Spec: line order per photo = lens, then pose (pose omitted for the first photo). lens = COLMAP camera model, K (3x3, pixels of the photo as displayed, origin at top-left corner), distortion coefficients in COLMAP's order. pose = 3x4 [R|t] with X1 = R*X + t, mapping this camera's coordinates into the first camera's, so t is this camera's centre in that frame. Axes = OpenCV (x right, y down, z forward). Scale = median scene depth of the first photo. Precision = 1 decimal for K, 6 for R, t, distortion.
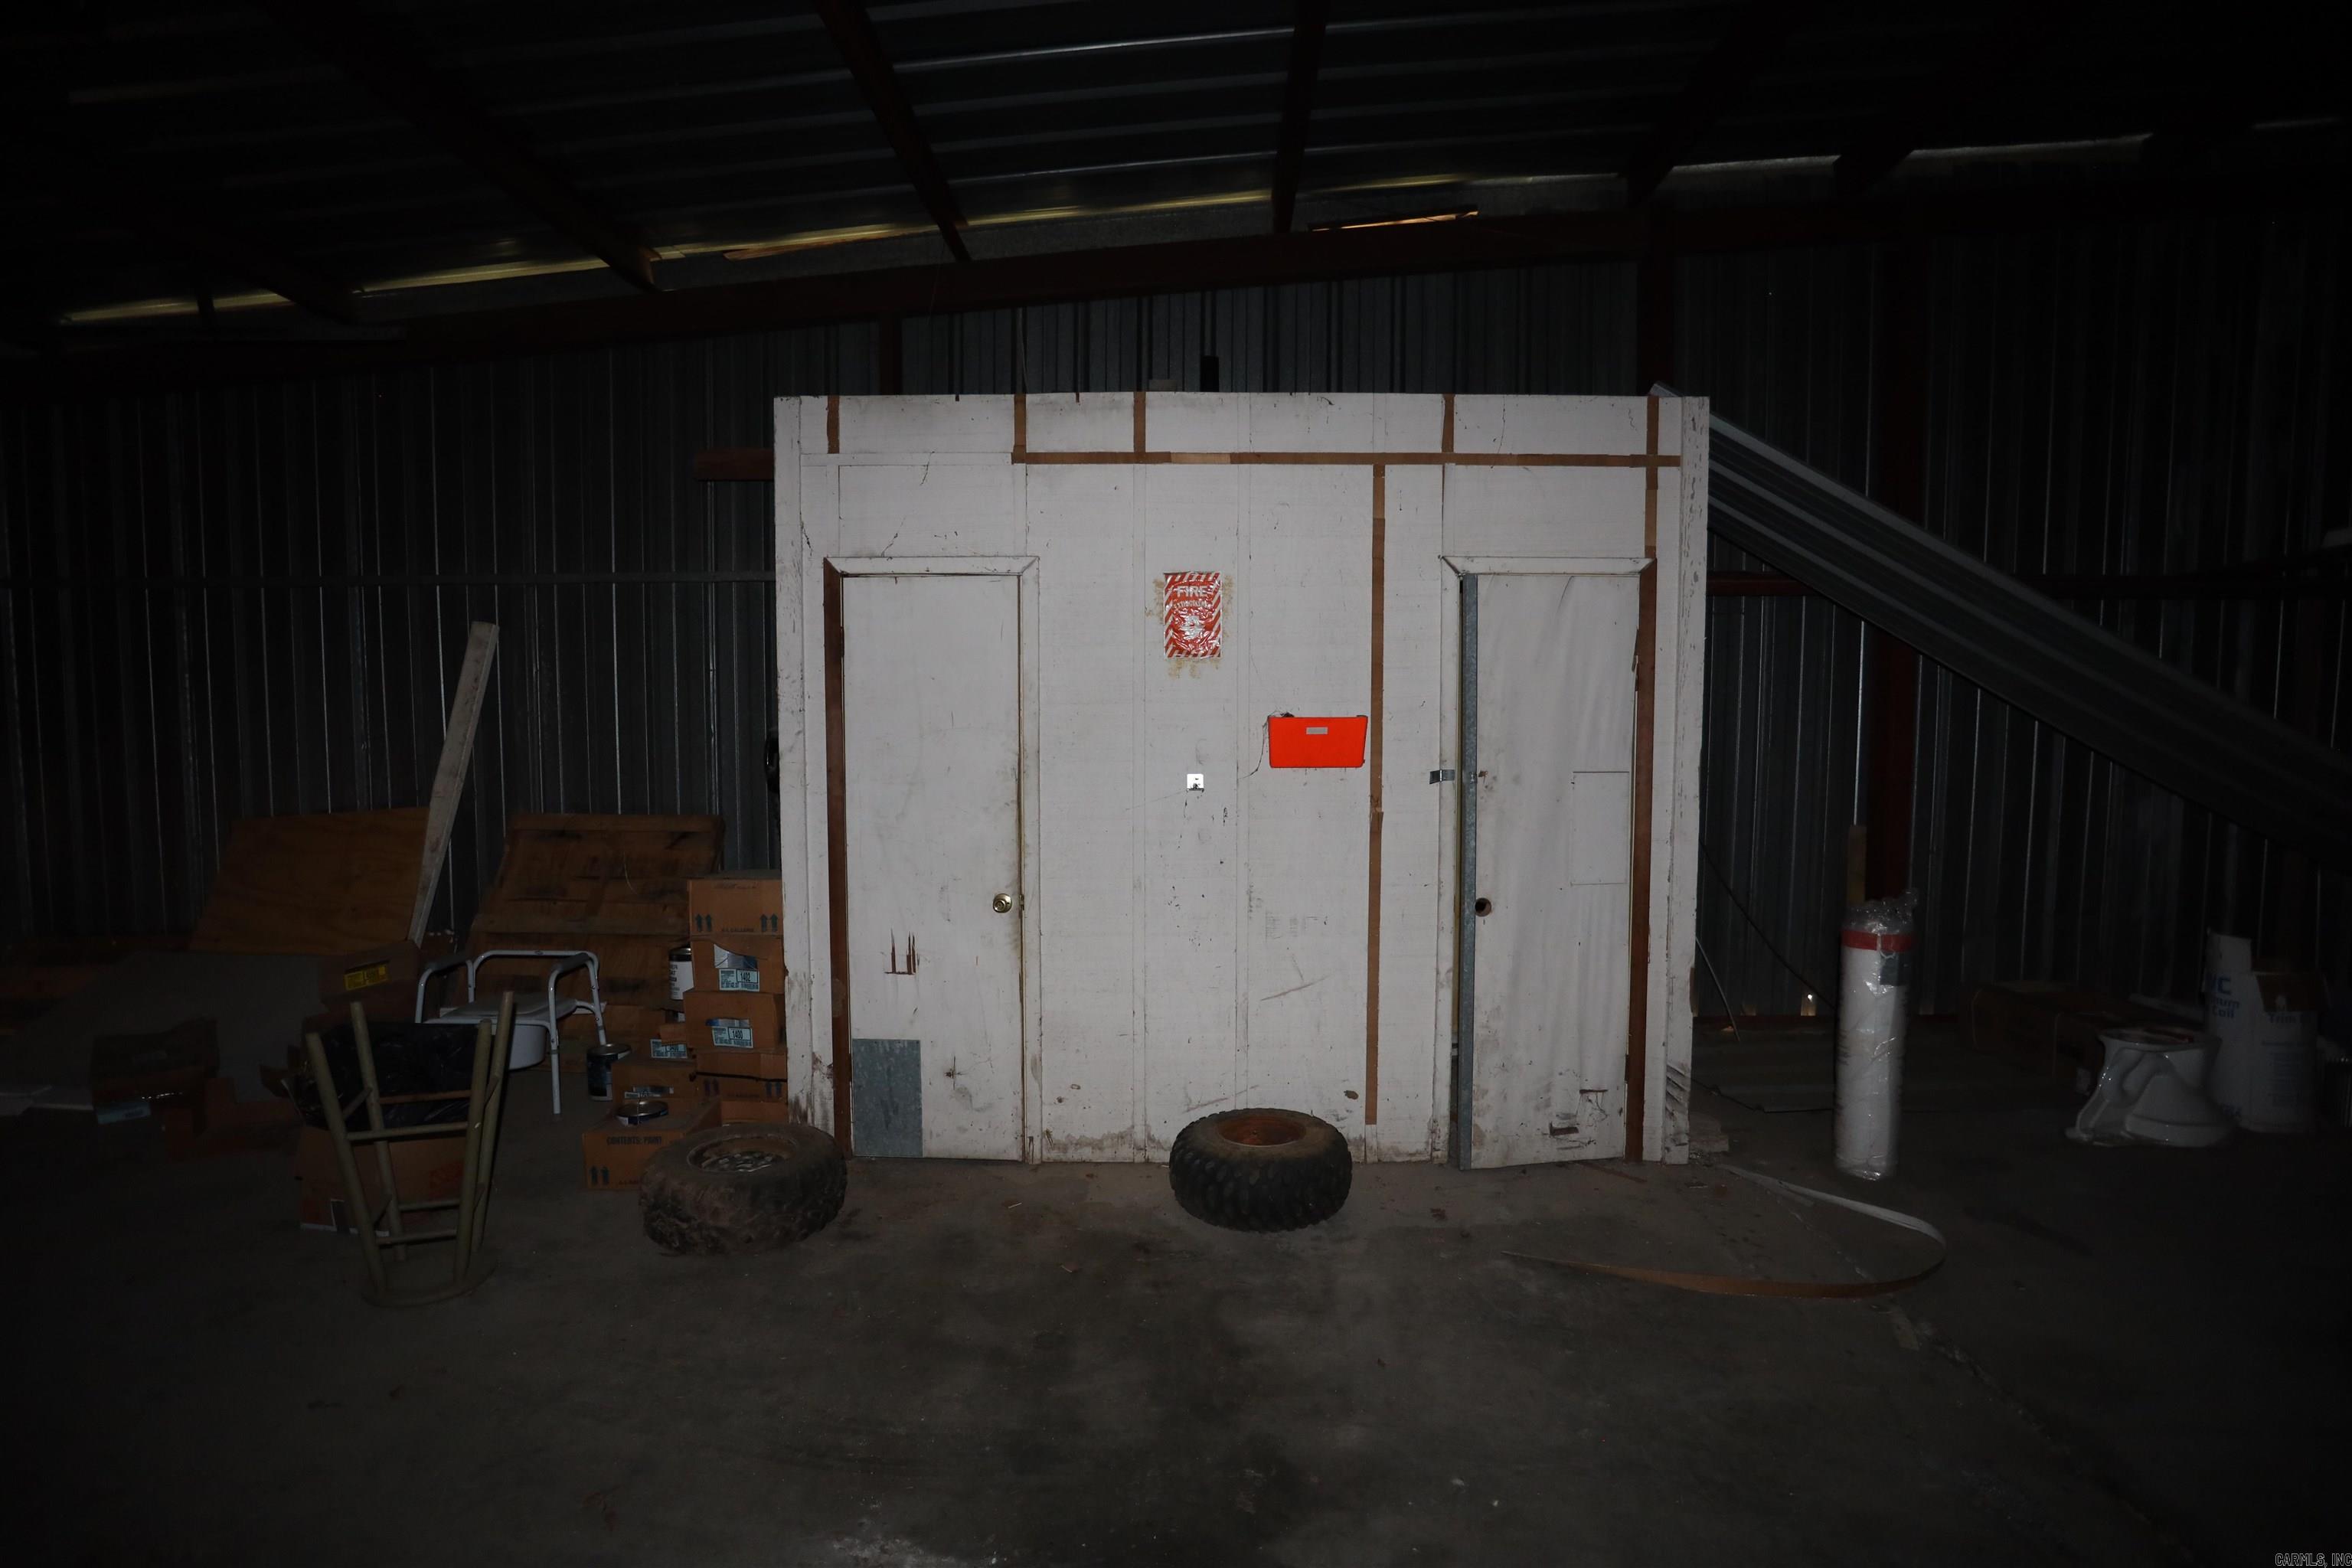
lens RADIAL K [[1191.2, 0, 1181.6], [0, 1191.2, 769.3], [0, 0, 1]] dist [-0.029275, 0.022359]
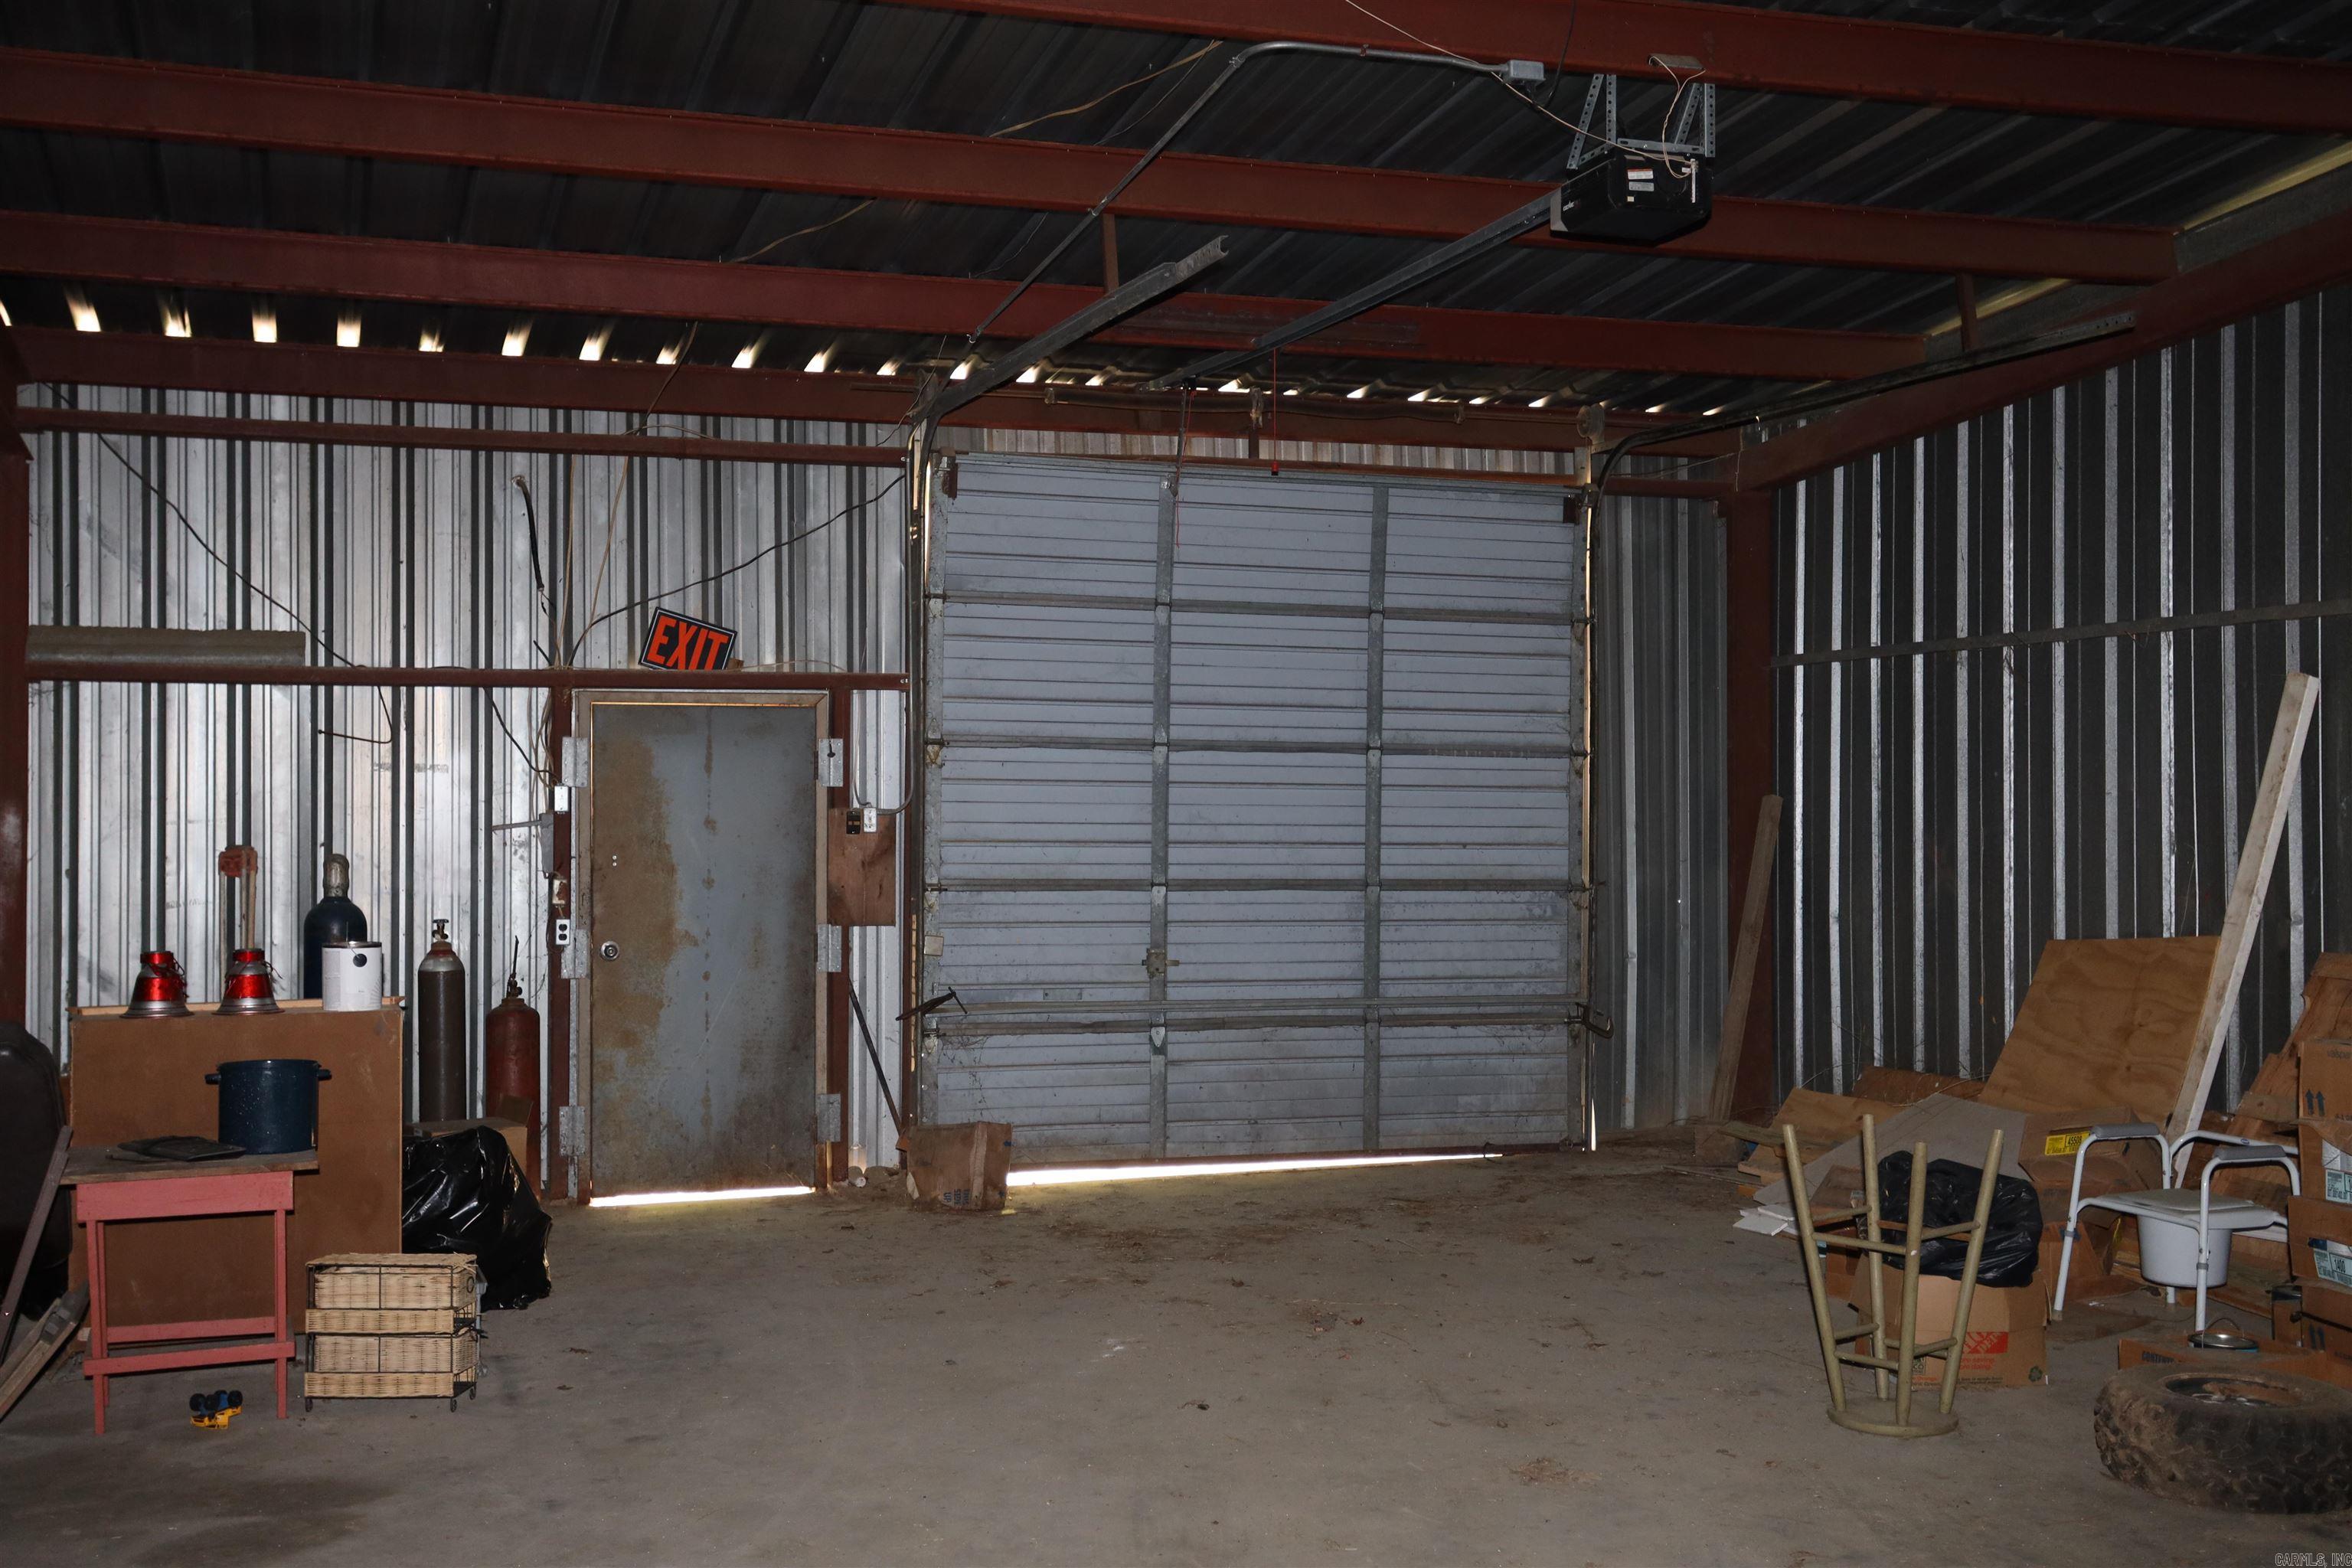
lens RADIAL K [[2643.6, 0, 1176.0], [0, 2643.6, 784.0], [0, 0, 1]] dist [0.010030, 0.264043]
pose [[0.363365, -0.002985, -0.931642, 1.020198], [-0.057806, 0.997996, -0.025744, 0.028539], [0.929852, 0.063209, 0.362464, -0.264548]]
